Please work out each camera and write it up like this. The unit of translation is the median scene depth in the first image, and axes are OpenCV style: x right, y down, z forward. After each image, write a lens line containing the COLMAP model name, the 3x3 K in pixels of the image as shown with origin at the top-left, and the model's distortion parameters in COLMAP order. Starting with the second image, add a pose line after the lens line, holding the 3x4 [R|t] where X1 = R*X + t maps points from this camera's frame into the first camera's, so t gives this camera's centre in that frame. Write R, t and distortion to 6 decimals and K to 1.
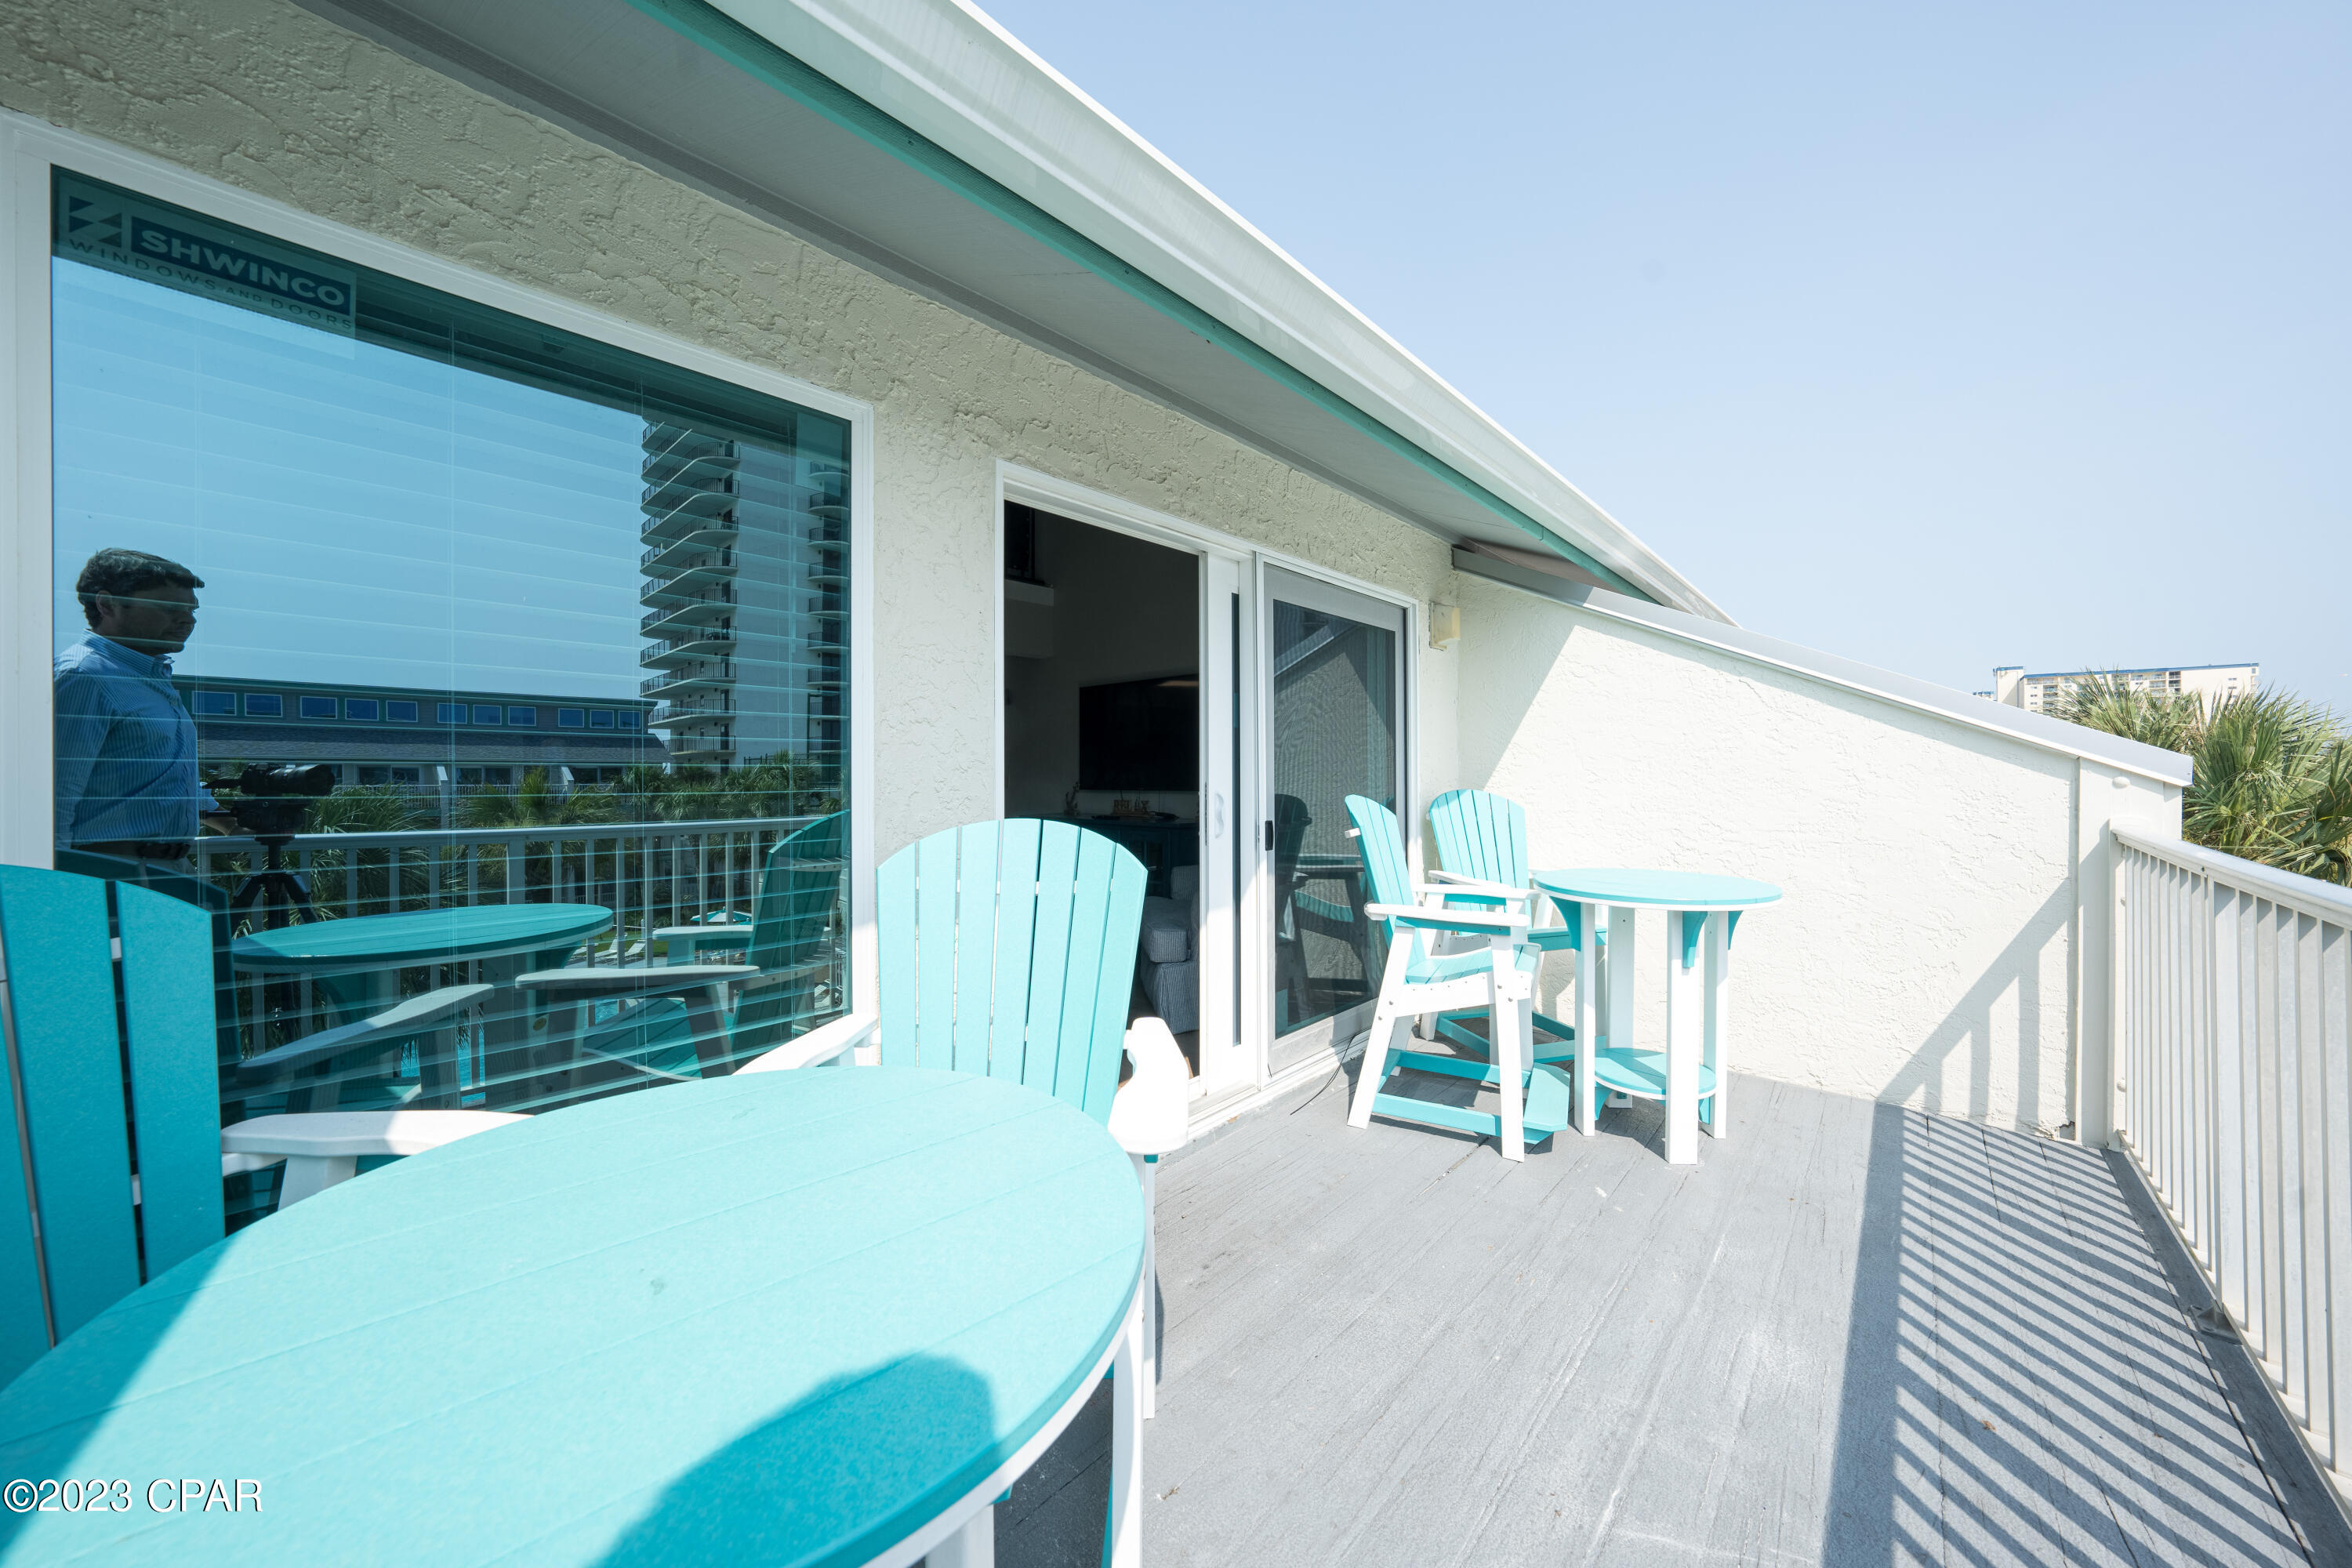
lens RADIAL K [[832.8, 0, 1188.7], [0, 832.8, 786.0], [0, 0, 1]] dist [-0.031703, 0.007059]
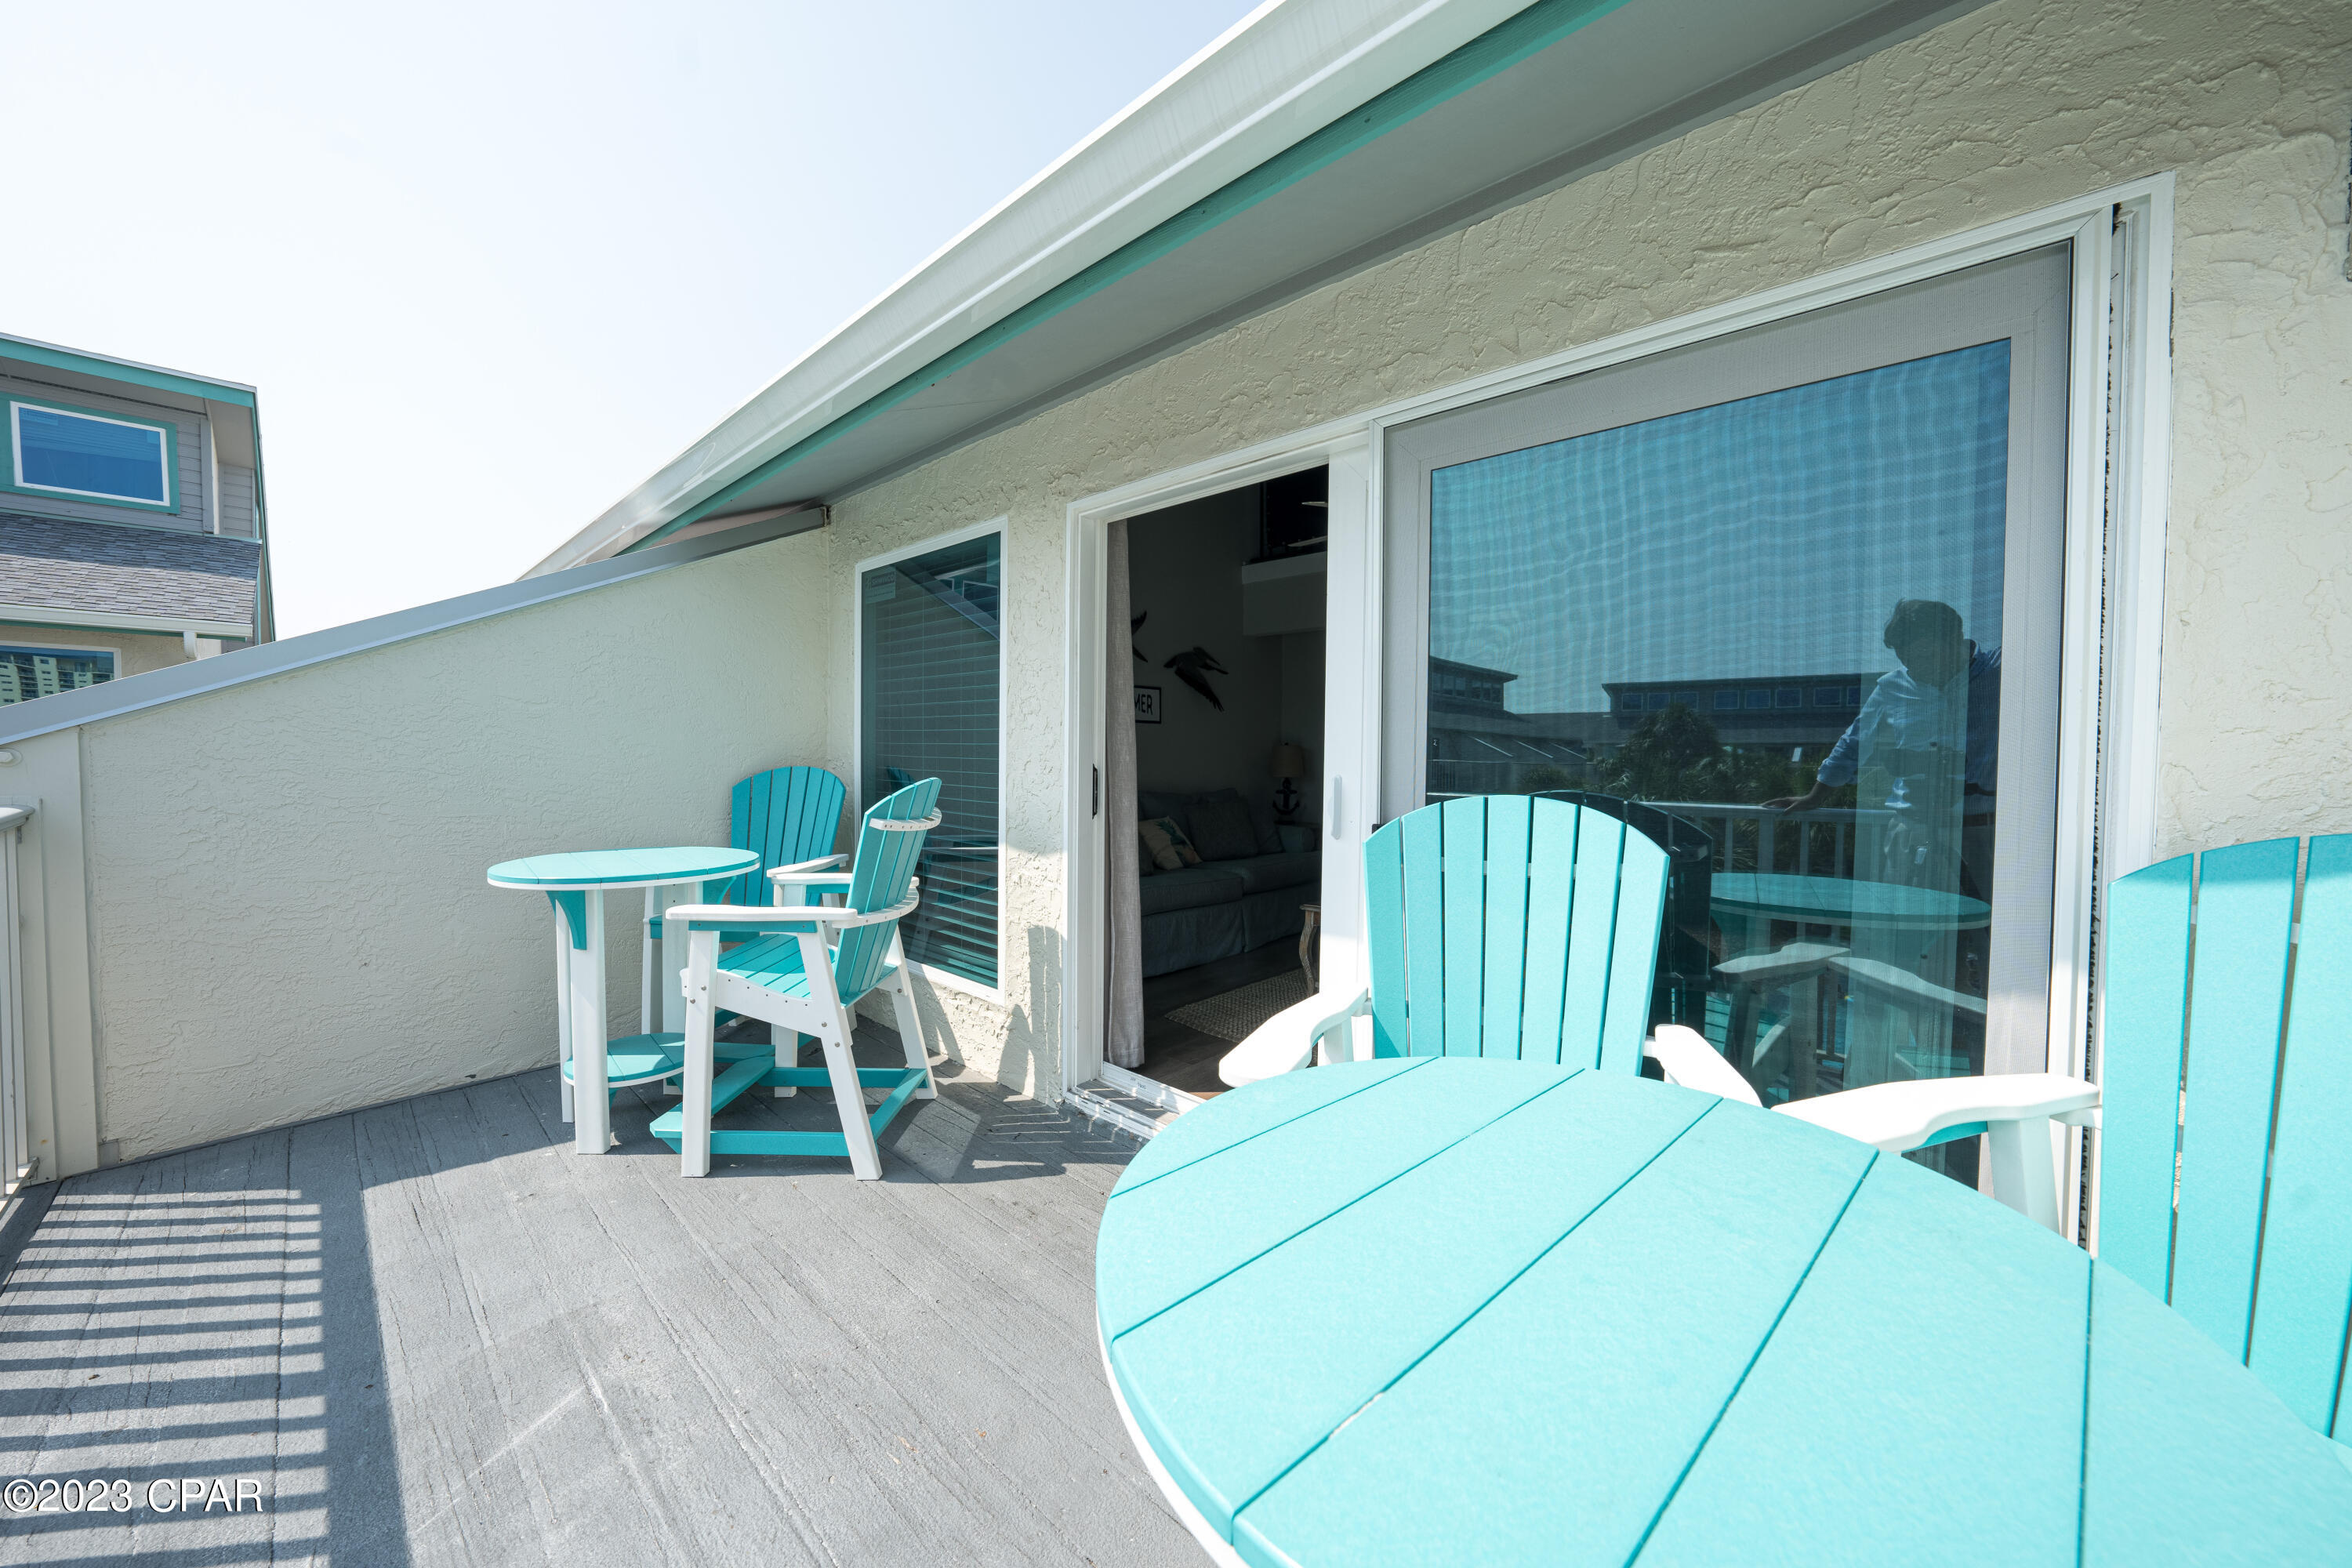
lens RADIAL K [[813.4, 0, 1180.4], [0, 813.4, 776.9], [0, 0, 1]] dist [-0.029235, 0.006481]
pose [[0.005449, 0.033188, -0.999434, 1.033748], [-0.010199, 0.999399, 0.033132, -0.012621], [0.999933, 0.010013, 0.005784, 1.157364]]
